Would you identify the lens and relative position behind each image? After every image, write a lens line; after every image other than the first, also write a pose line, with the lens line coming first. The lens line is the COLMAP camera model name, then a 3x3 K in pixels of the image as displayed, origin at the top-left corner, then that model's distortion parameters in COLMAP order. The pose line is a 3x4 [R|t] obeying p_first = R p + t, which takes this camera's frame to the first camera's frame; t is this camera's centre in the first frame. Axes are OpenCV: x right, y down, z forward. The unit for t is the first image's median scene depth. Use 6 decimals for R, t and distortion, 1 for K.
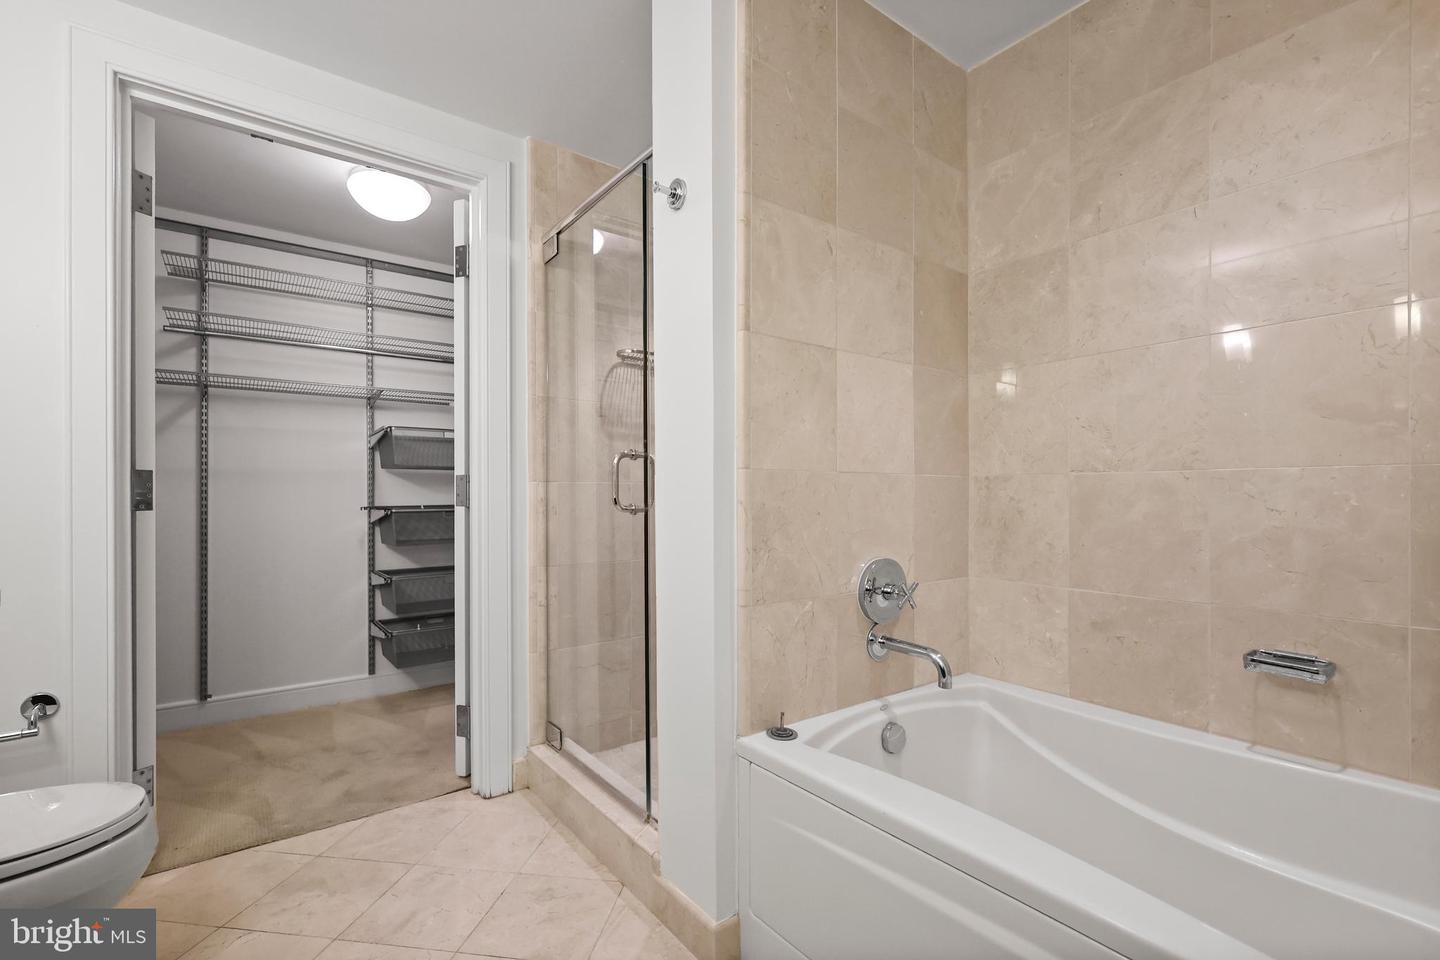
lens RADIAL K [[635.2, 0, 722.9], [0, 635.2, 490.6], [0, 0, 1]] dist [0.009341, 0.000014]
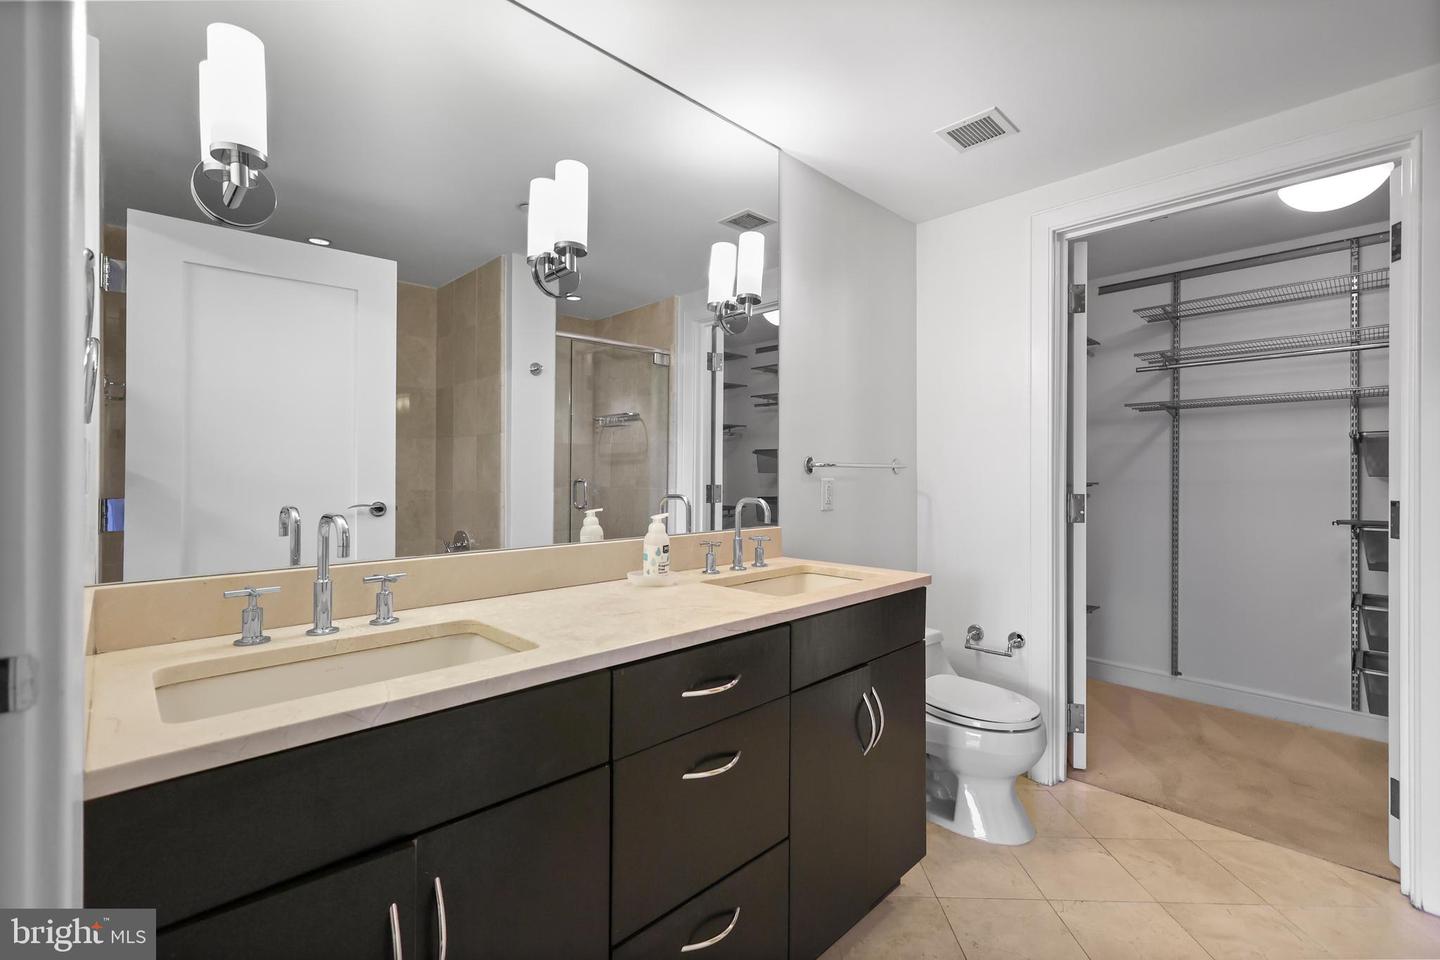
lens RADIAL K [[626.3, 0, 718.9], [0, 626.3, 476.6], [0, 0, 1]] dist [-0.000305, -0.000591]
pose [[0.128222, 0.011905, -0.991674, 0.267681], [0.001650, 0.999924, 0.012217, -0.065698], [0.991744, -0.003203, 0.128192, 0.026996]]
